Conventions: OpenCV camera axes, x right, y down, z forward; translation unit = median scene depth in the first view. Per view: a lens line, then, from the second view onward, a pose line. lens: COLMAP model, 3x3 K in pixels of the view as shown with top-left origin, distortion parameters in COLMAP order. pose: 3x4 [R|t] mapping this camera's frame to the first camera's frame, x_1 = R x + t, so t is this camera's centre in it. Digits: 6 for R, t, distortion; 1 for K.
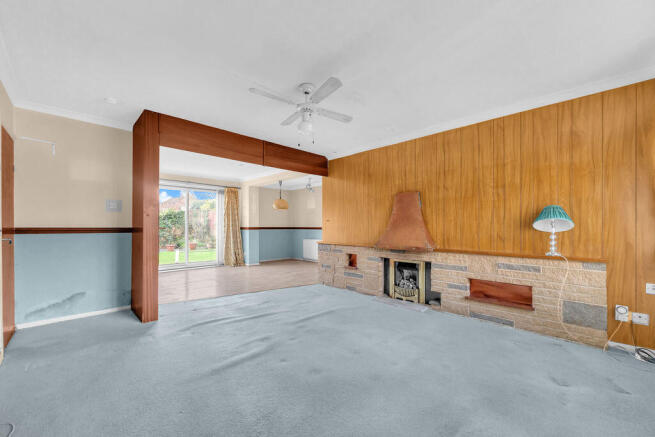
lens RADIAL K [[261.7, 0, 327.8], [0, 261.7, 227.6], [0, 0, 1]] dist [0.004383, 0.000544]
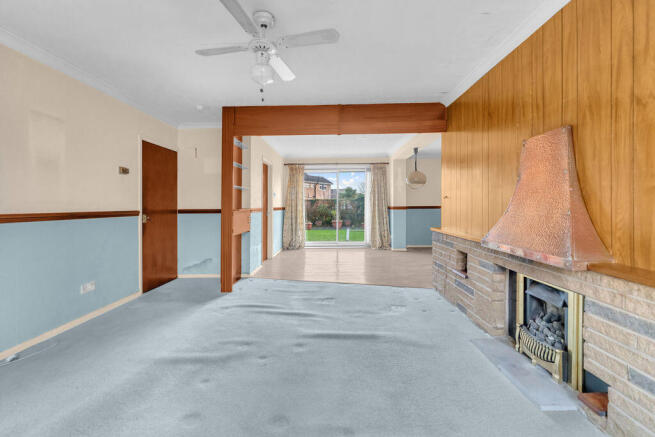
lens RADIAL K [[273.3, 0, 327.5], [0, 273.3, 205.4], [0, 0, 1]] dist [-0.002260, 0.000531]
pose [[0.698273, -0.008971, -0.715775, 0.309807], [0.008555, 0.999955, -0.004187, -0.005633], [0.715780, -0.003200, 0.698318, 0.317445]]
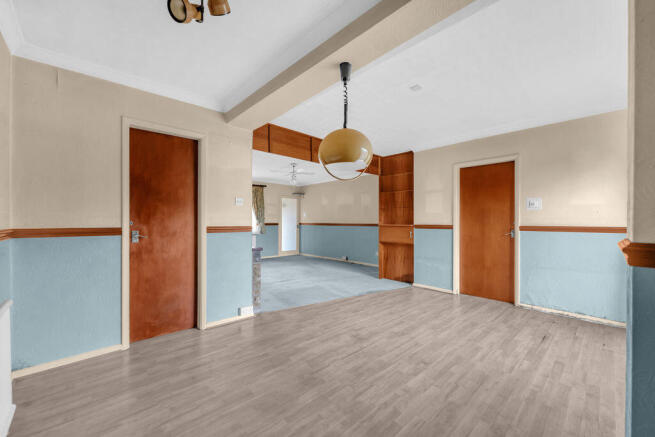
lens RADIAL K [[261.7, 0, 330.6], [0, 261.7, 220.1], [0, 0, 1]] dist [0.004383, 0.000544]
pose [[-0.999887, -0.002767, 0.014777, -0.233611], [-0.002812, 0.999992, -0.003015, -0.015082], [-0.014769, -0.003056, -0.999886, 1.766992]]
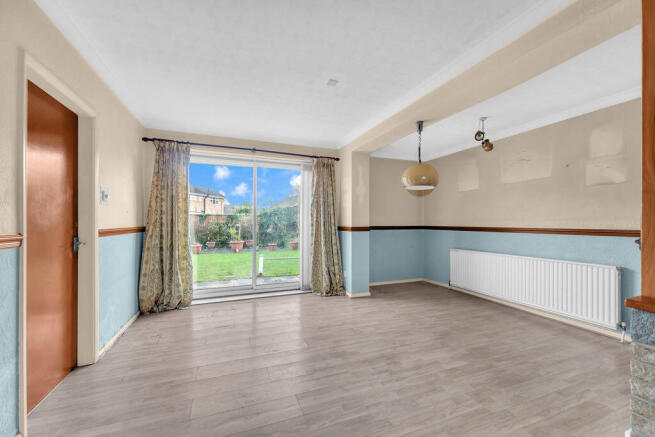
lens RADIAL K [[261.7, 0, 331.6], [0, 261.7, 229.4], [0, 0, 1]] dist [0.004383, 0.000544]
pose [[0.925389, 0.010858, -0.378864, -0.207921], [-0.001342, 0.999677, 0.025374, -0.015347], [0.379017, -0.022972, 0.925105, 0.744642]]
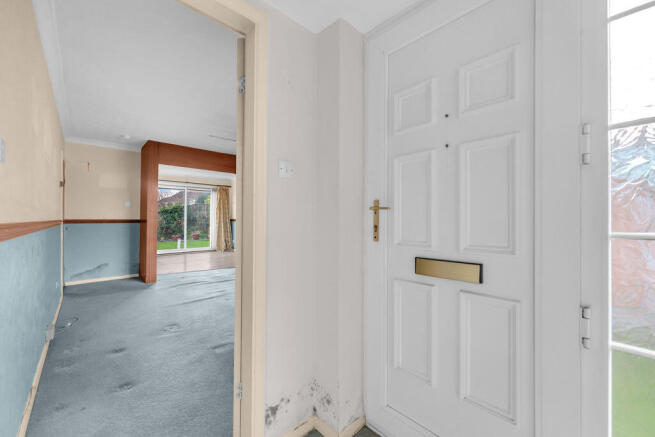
lens RADIAL K [[261.7, 0, 328.9], [0, 261.7, 217.0], [0, 0, 1]] dist [0.004383, 0.000544]
pose [[0.999669, 0.001376, -0.025684, 0.237162], [-0.001616, 0.999955, -0.009299, -0.001498], [0.025670, 0.009337, 0.999627, -0.298950]]
